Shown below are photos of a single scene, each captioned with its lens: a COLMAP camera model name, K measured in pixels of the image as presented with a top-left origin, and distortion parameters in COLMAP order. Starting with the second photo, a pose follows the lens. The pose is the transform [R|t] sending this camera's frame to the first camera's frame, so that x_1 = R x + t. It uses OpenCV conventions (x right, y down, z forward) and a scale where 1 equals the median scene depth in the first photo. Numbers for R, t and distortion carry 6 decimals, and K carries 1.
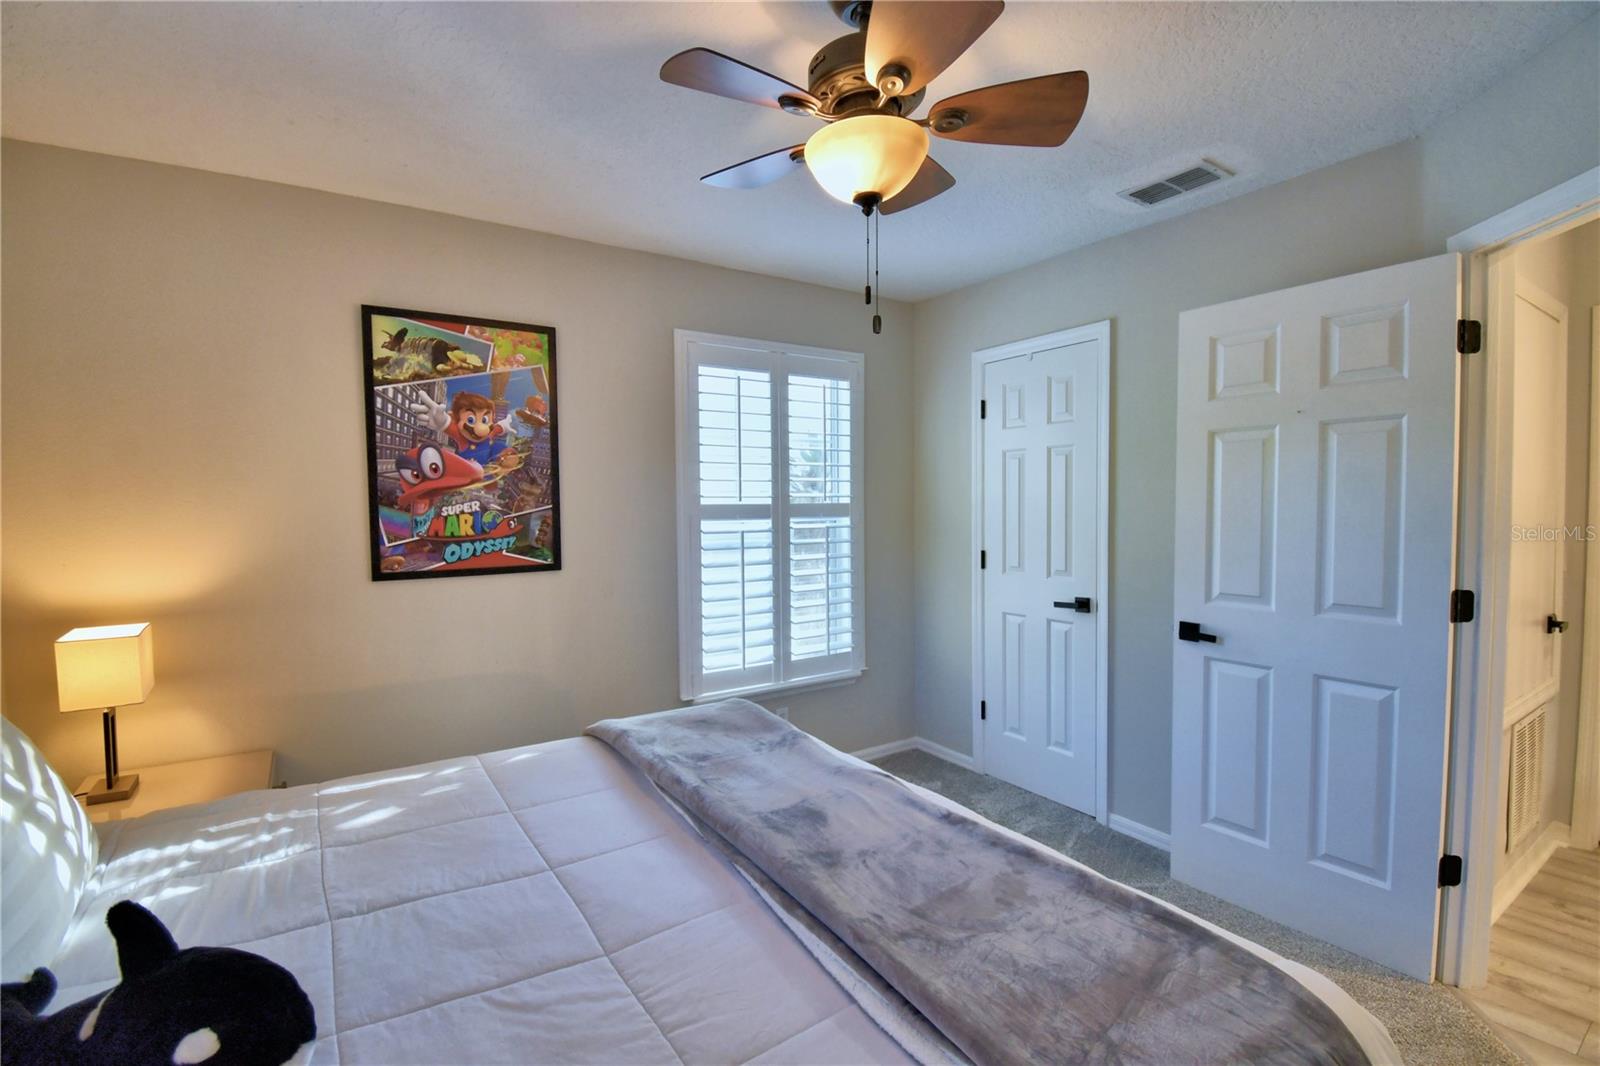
lens RADIAL K [[704.5, 0, 800.0], [0, 704.5, 536.2], [0, 0, 1]] dist [0.007558, -0.017069]
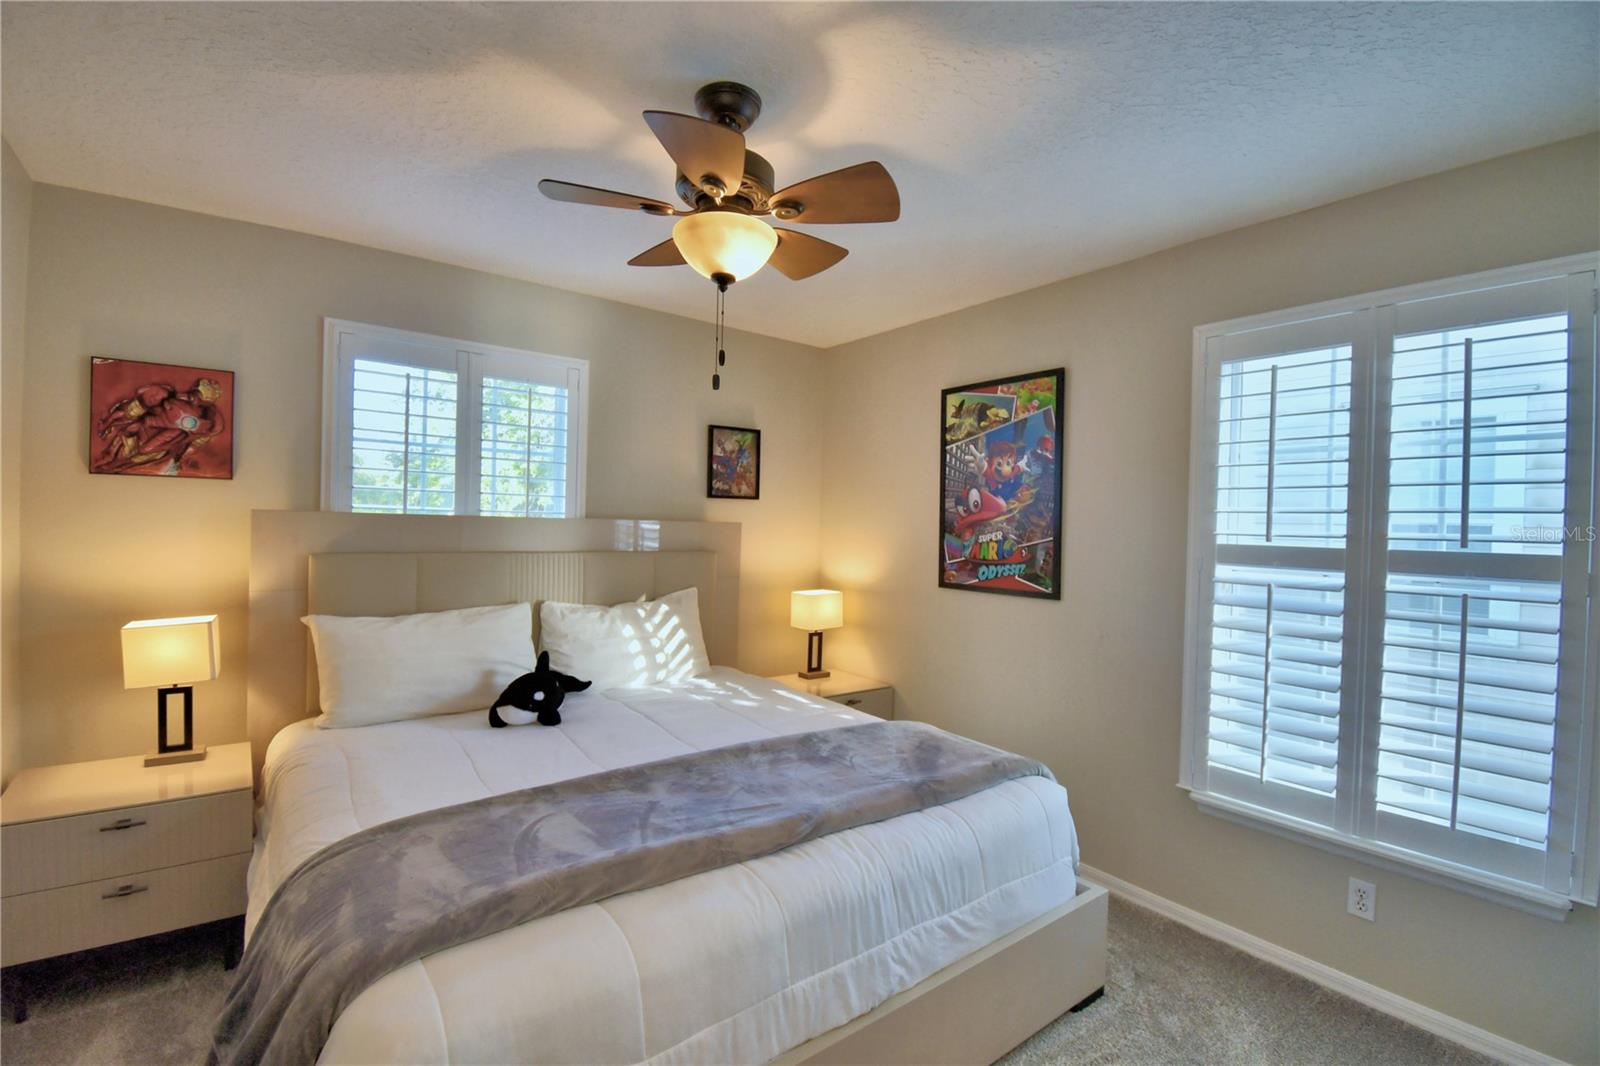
lens RADIAL K [[704.5, 0, 796.4], [0, 704.5, 534.1], [0, 0, 1]] dist [0.007558, -0.017069]
pose [[0.072755, 0.023578, -0.997071, 0.697775], [-0.073627, 0.997120, 0.018207, -0.041569], [0.994628, 0.072087, 0.074282, 0.571254]]
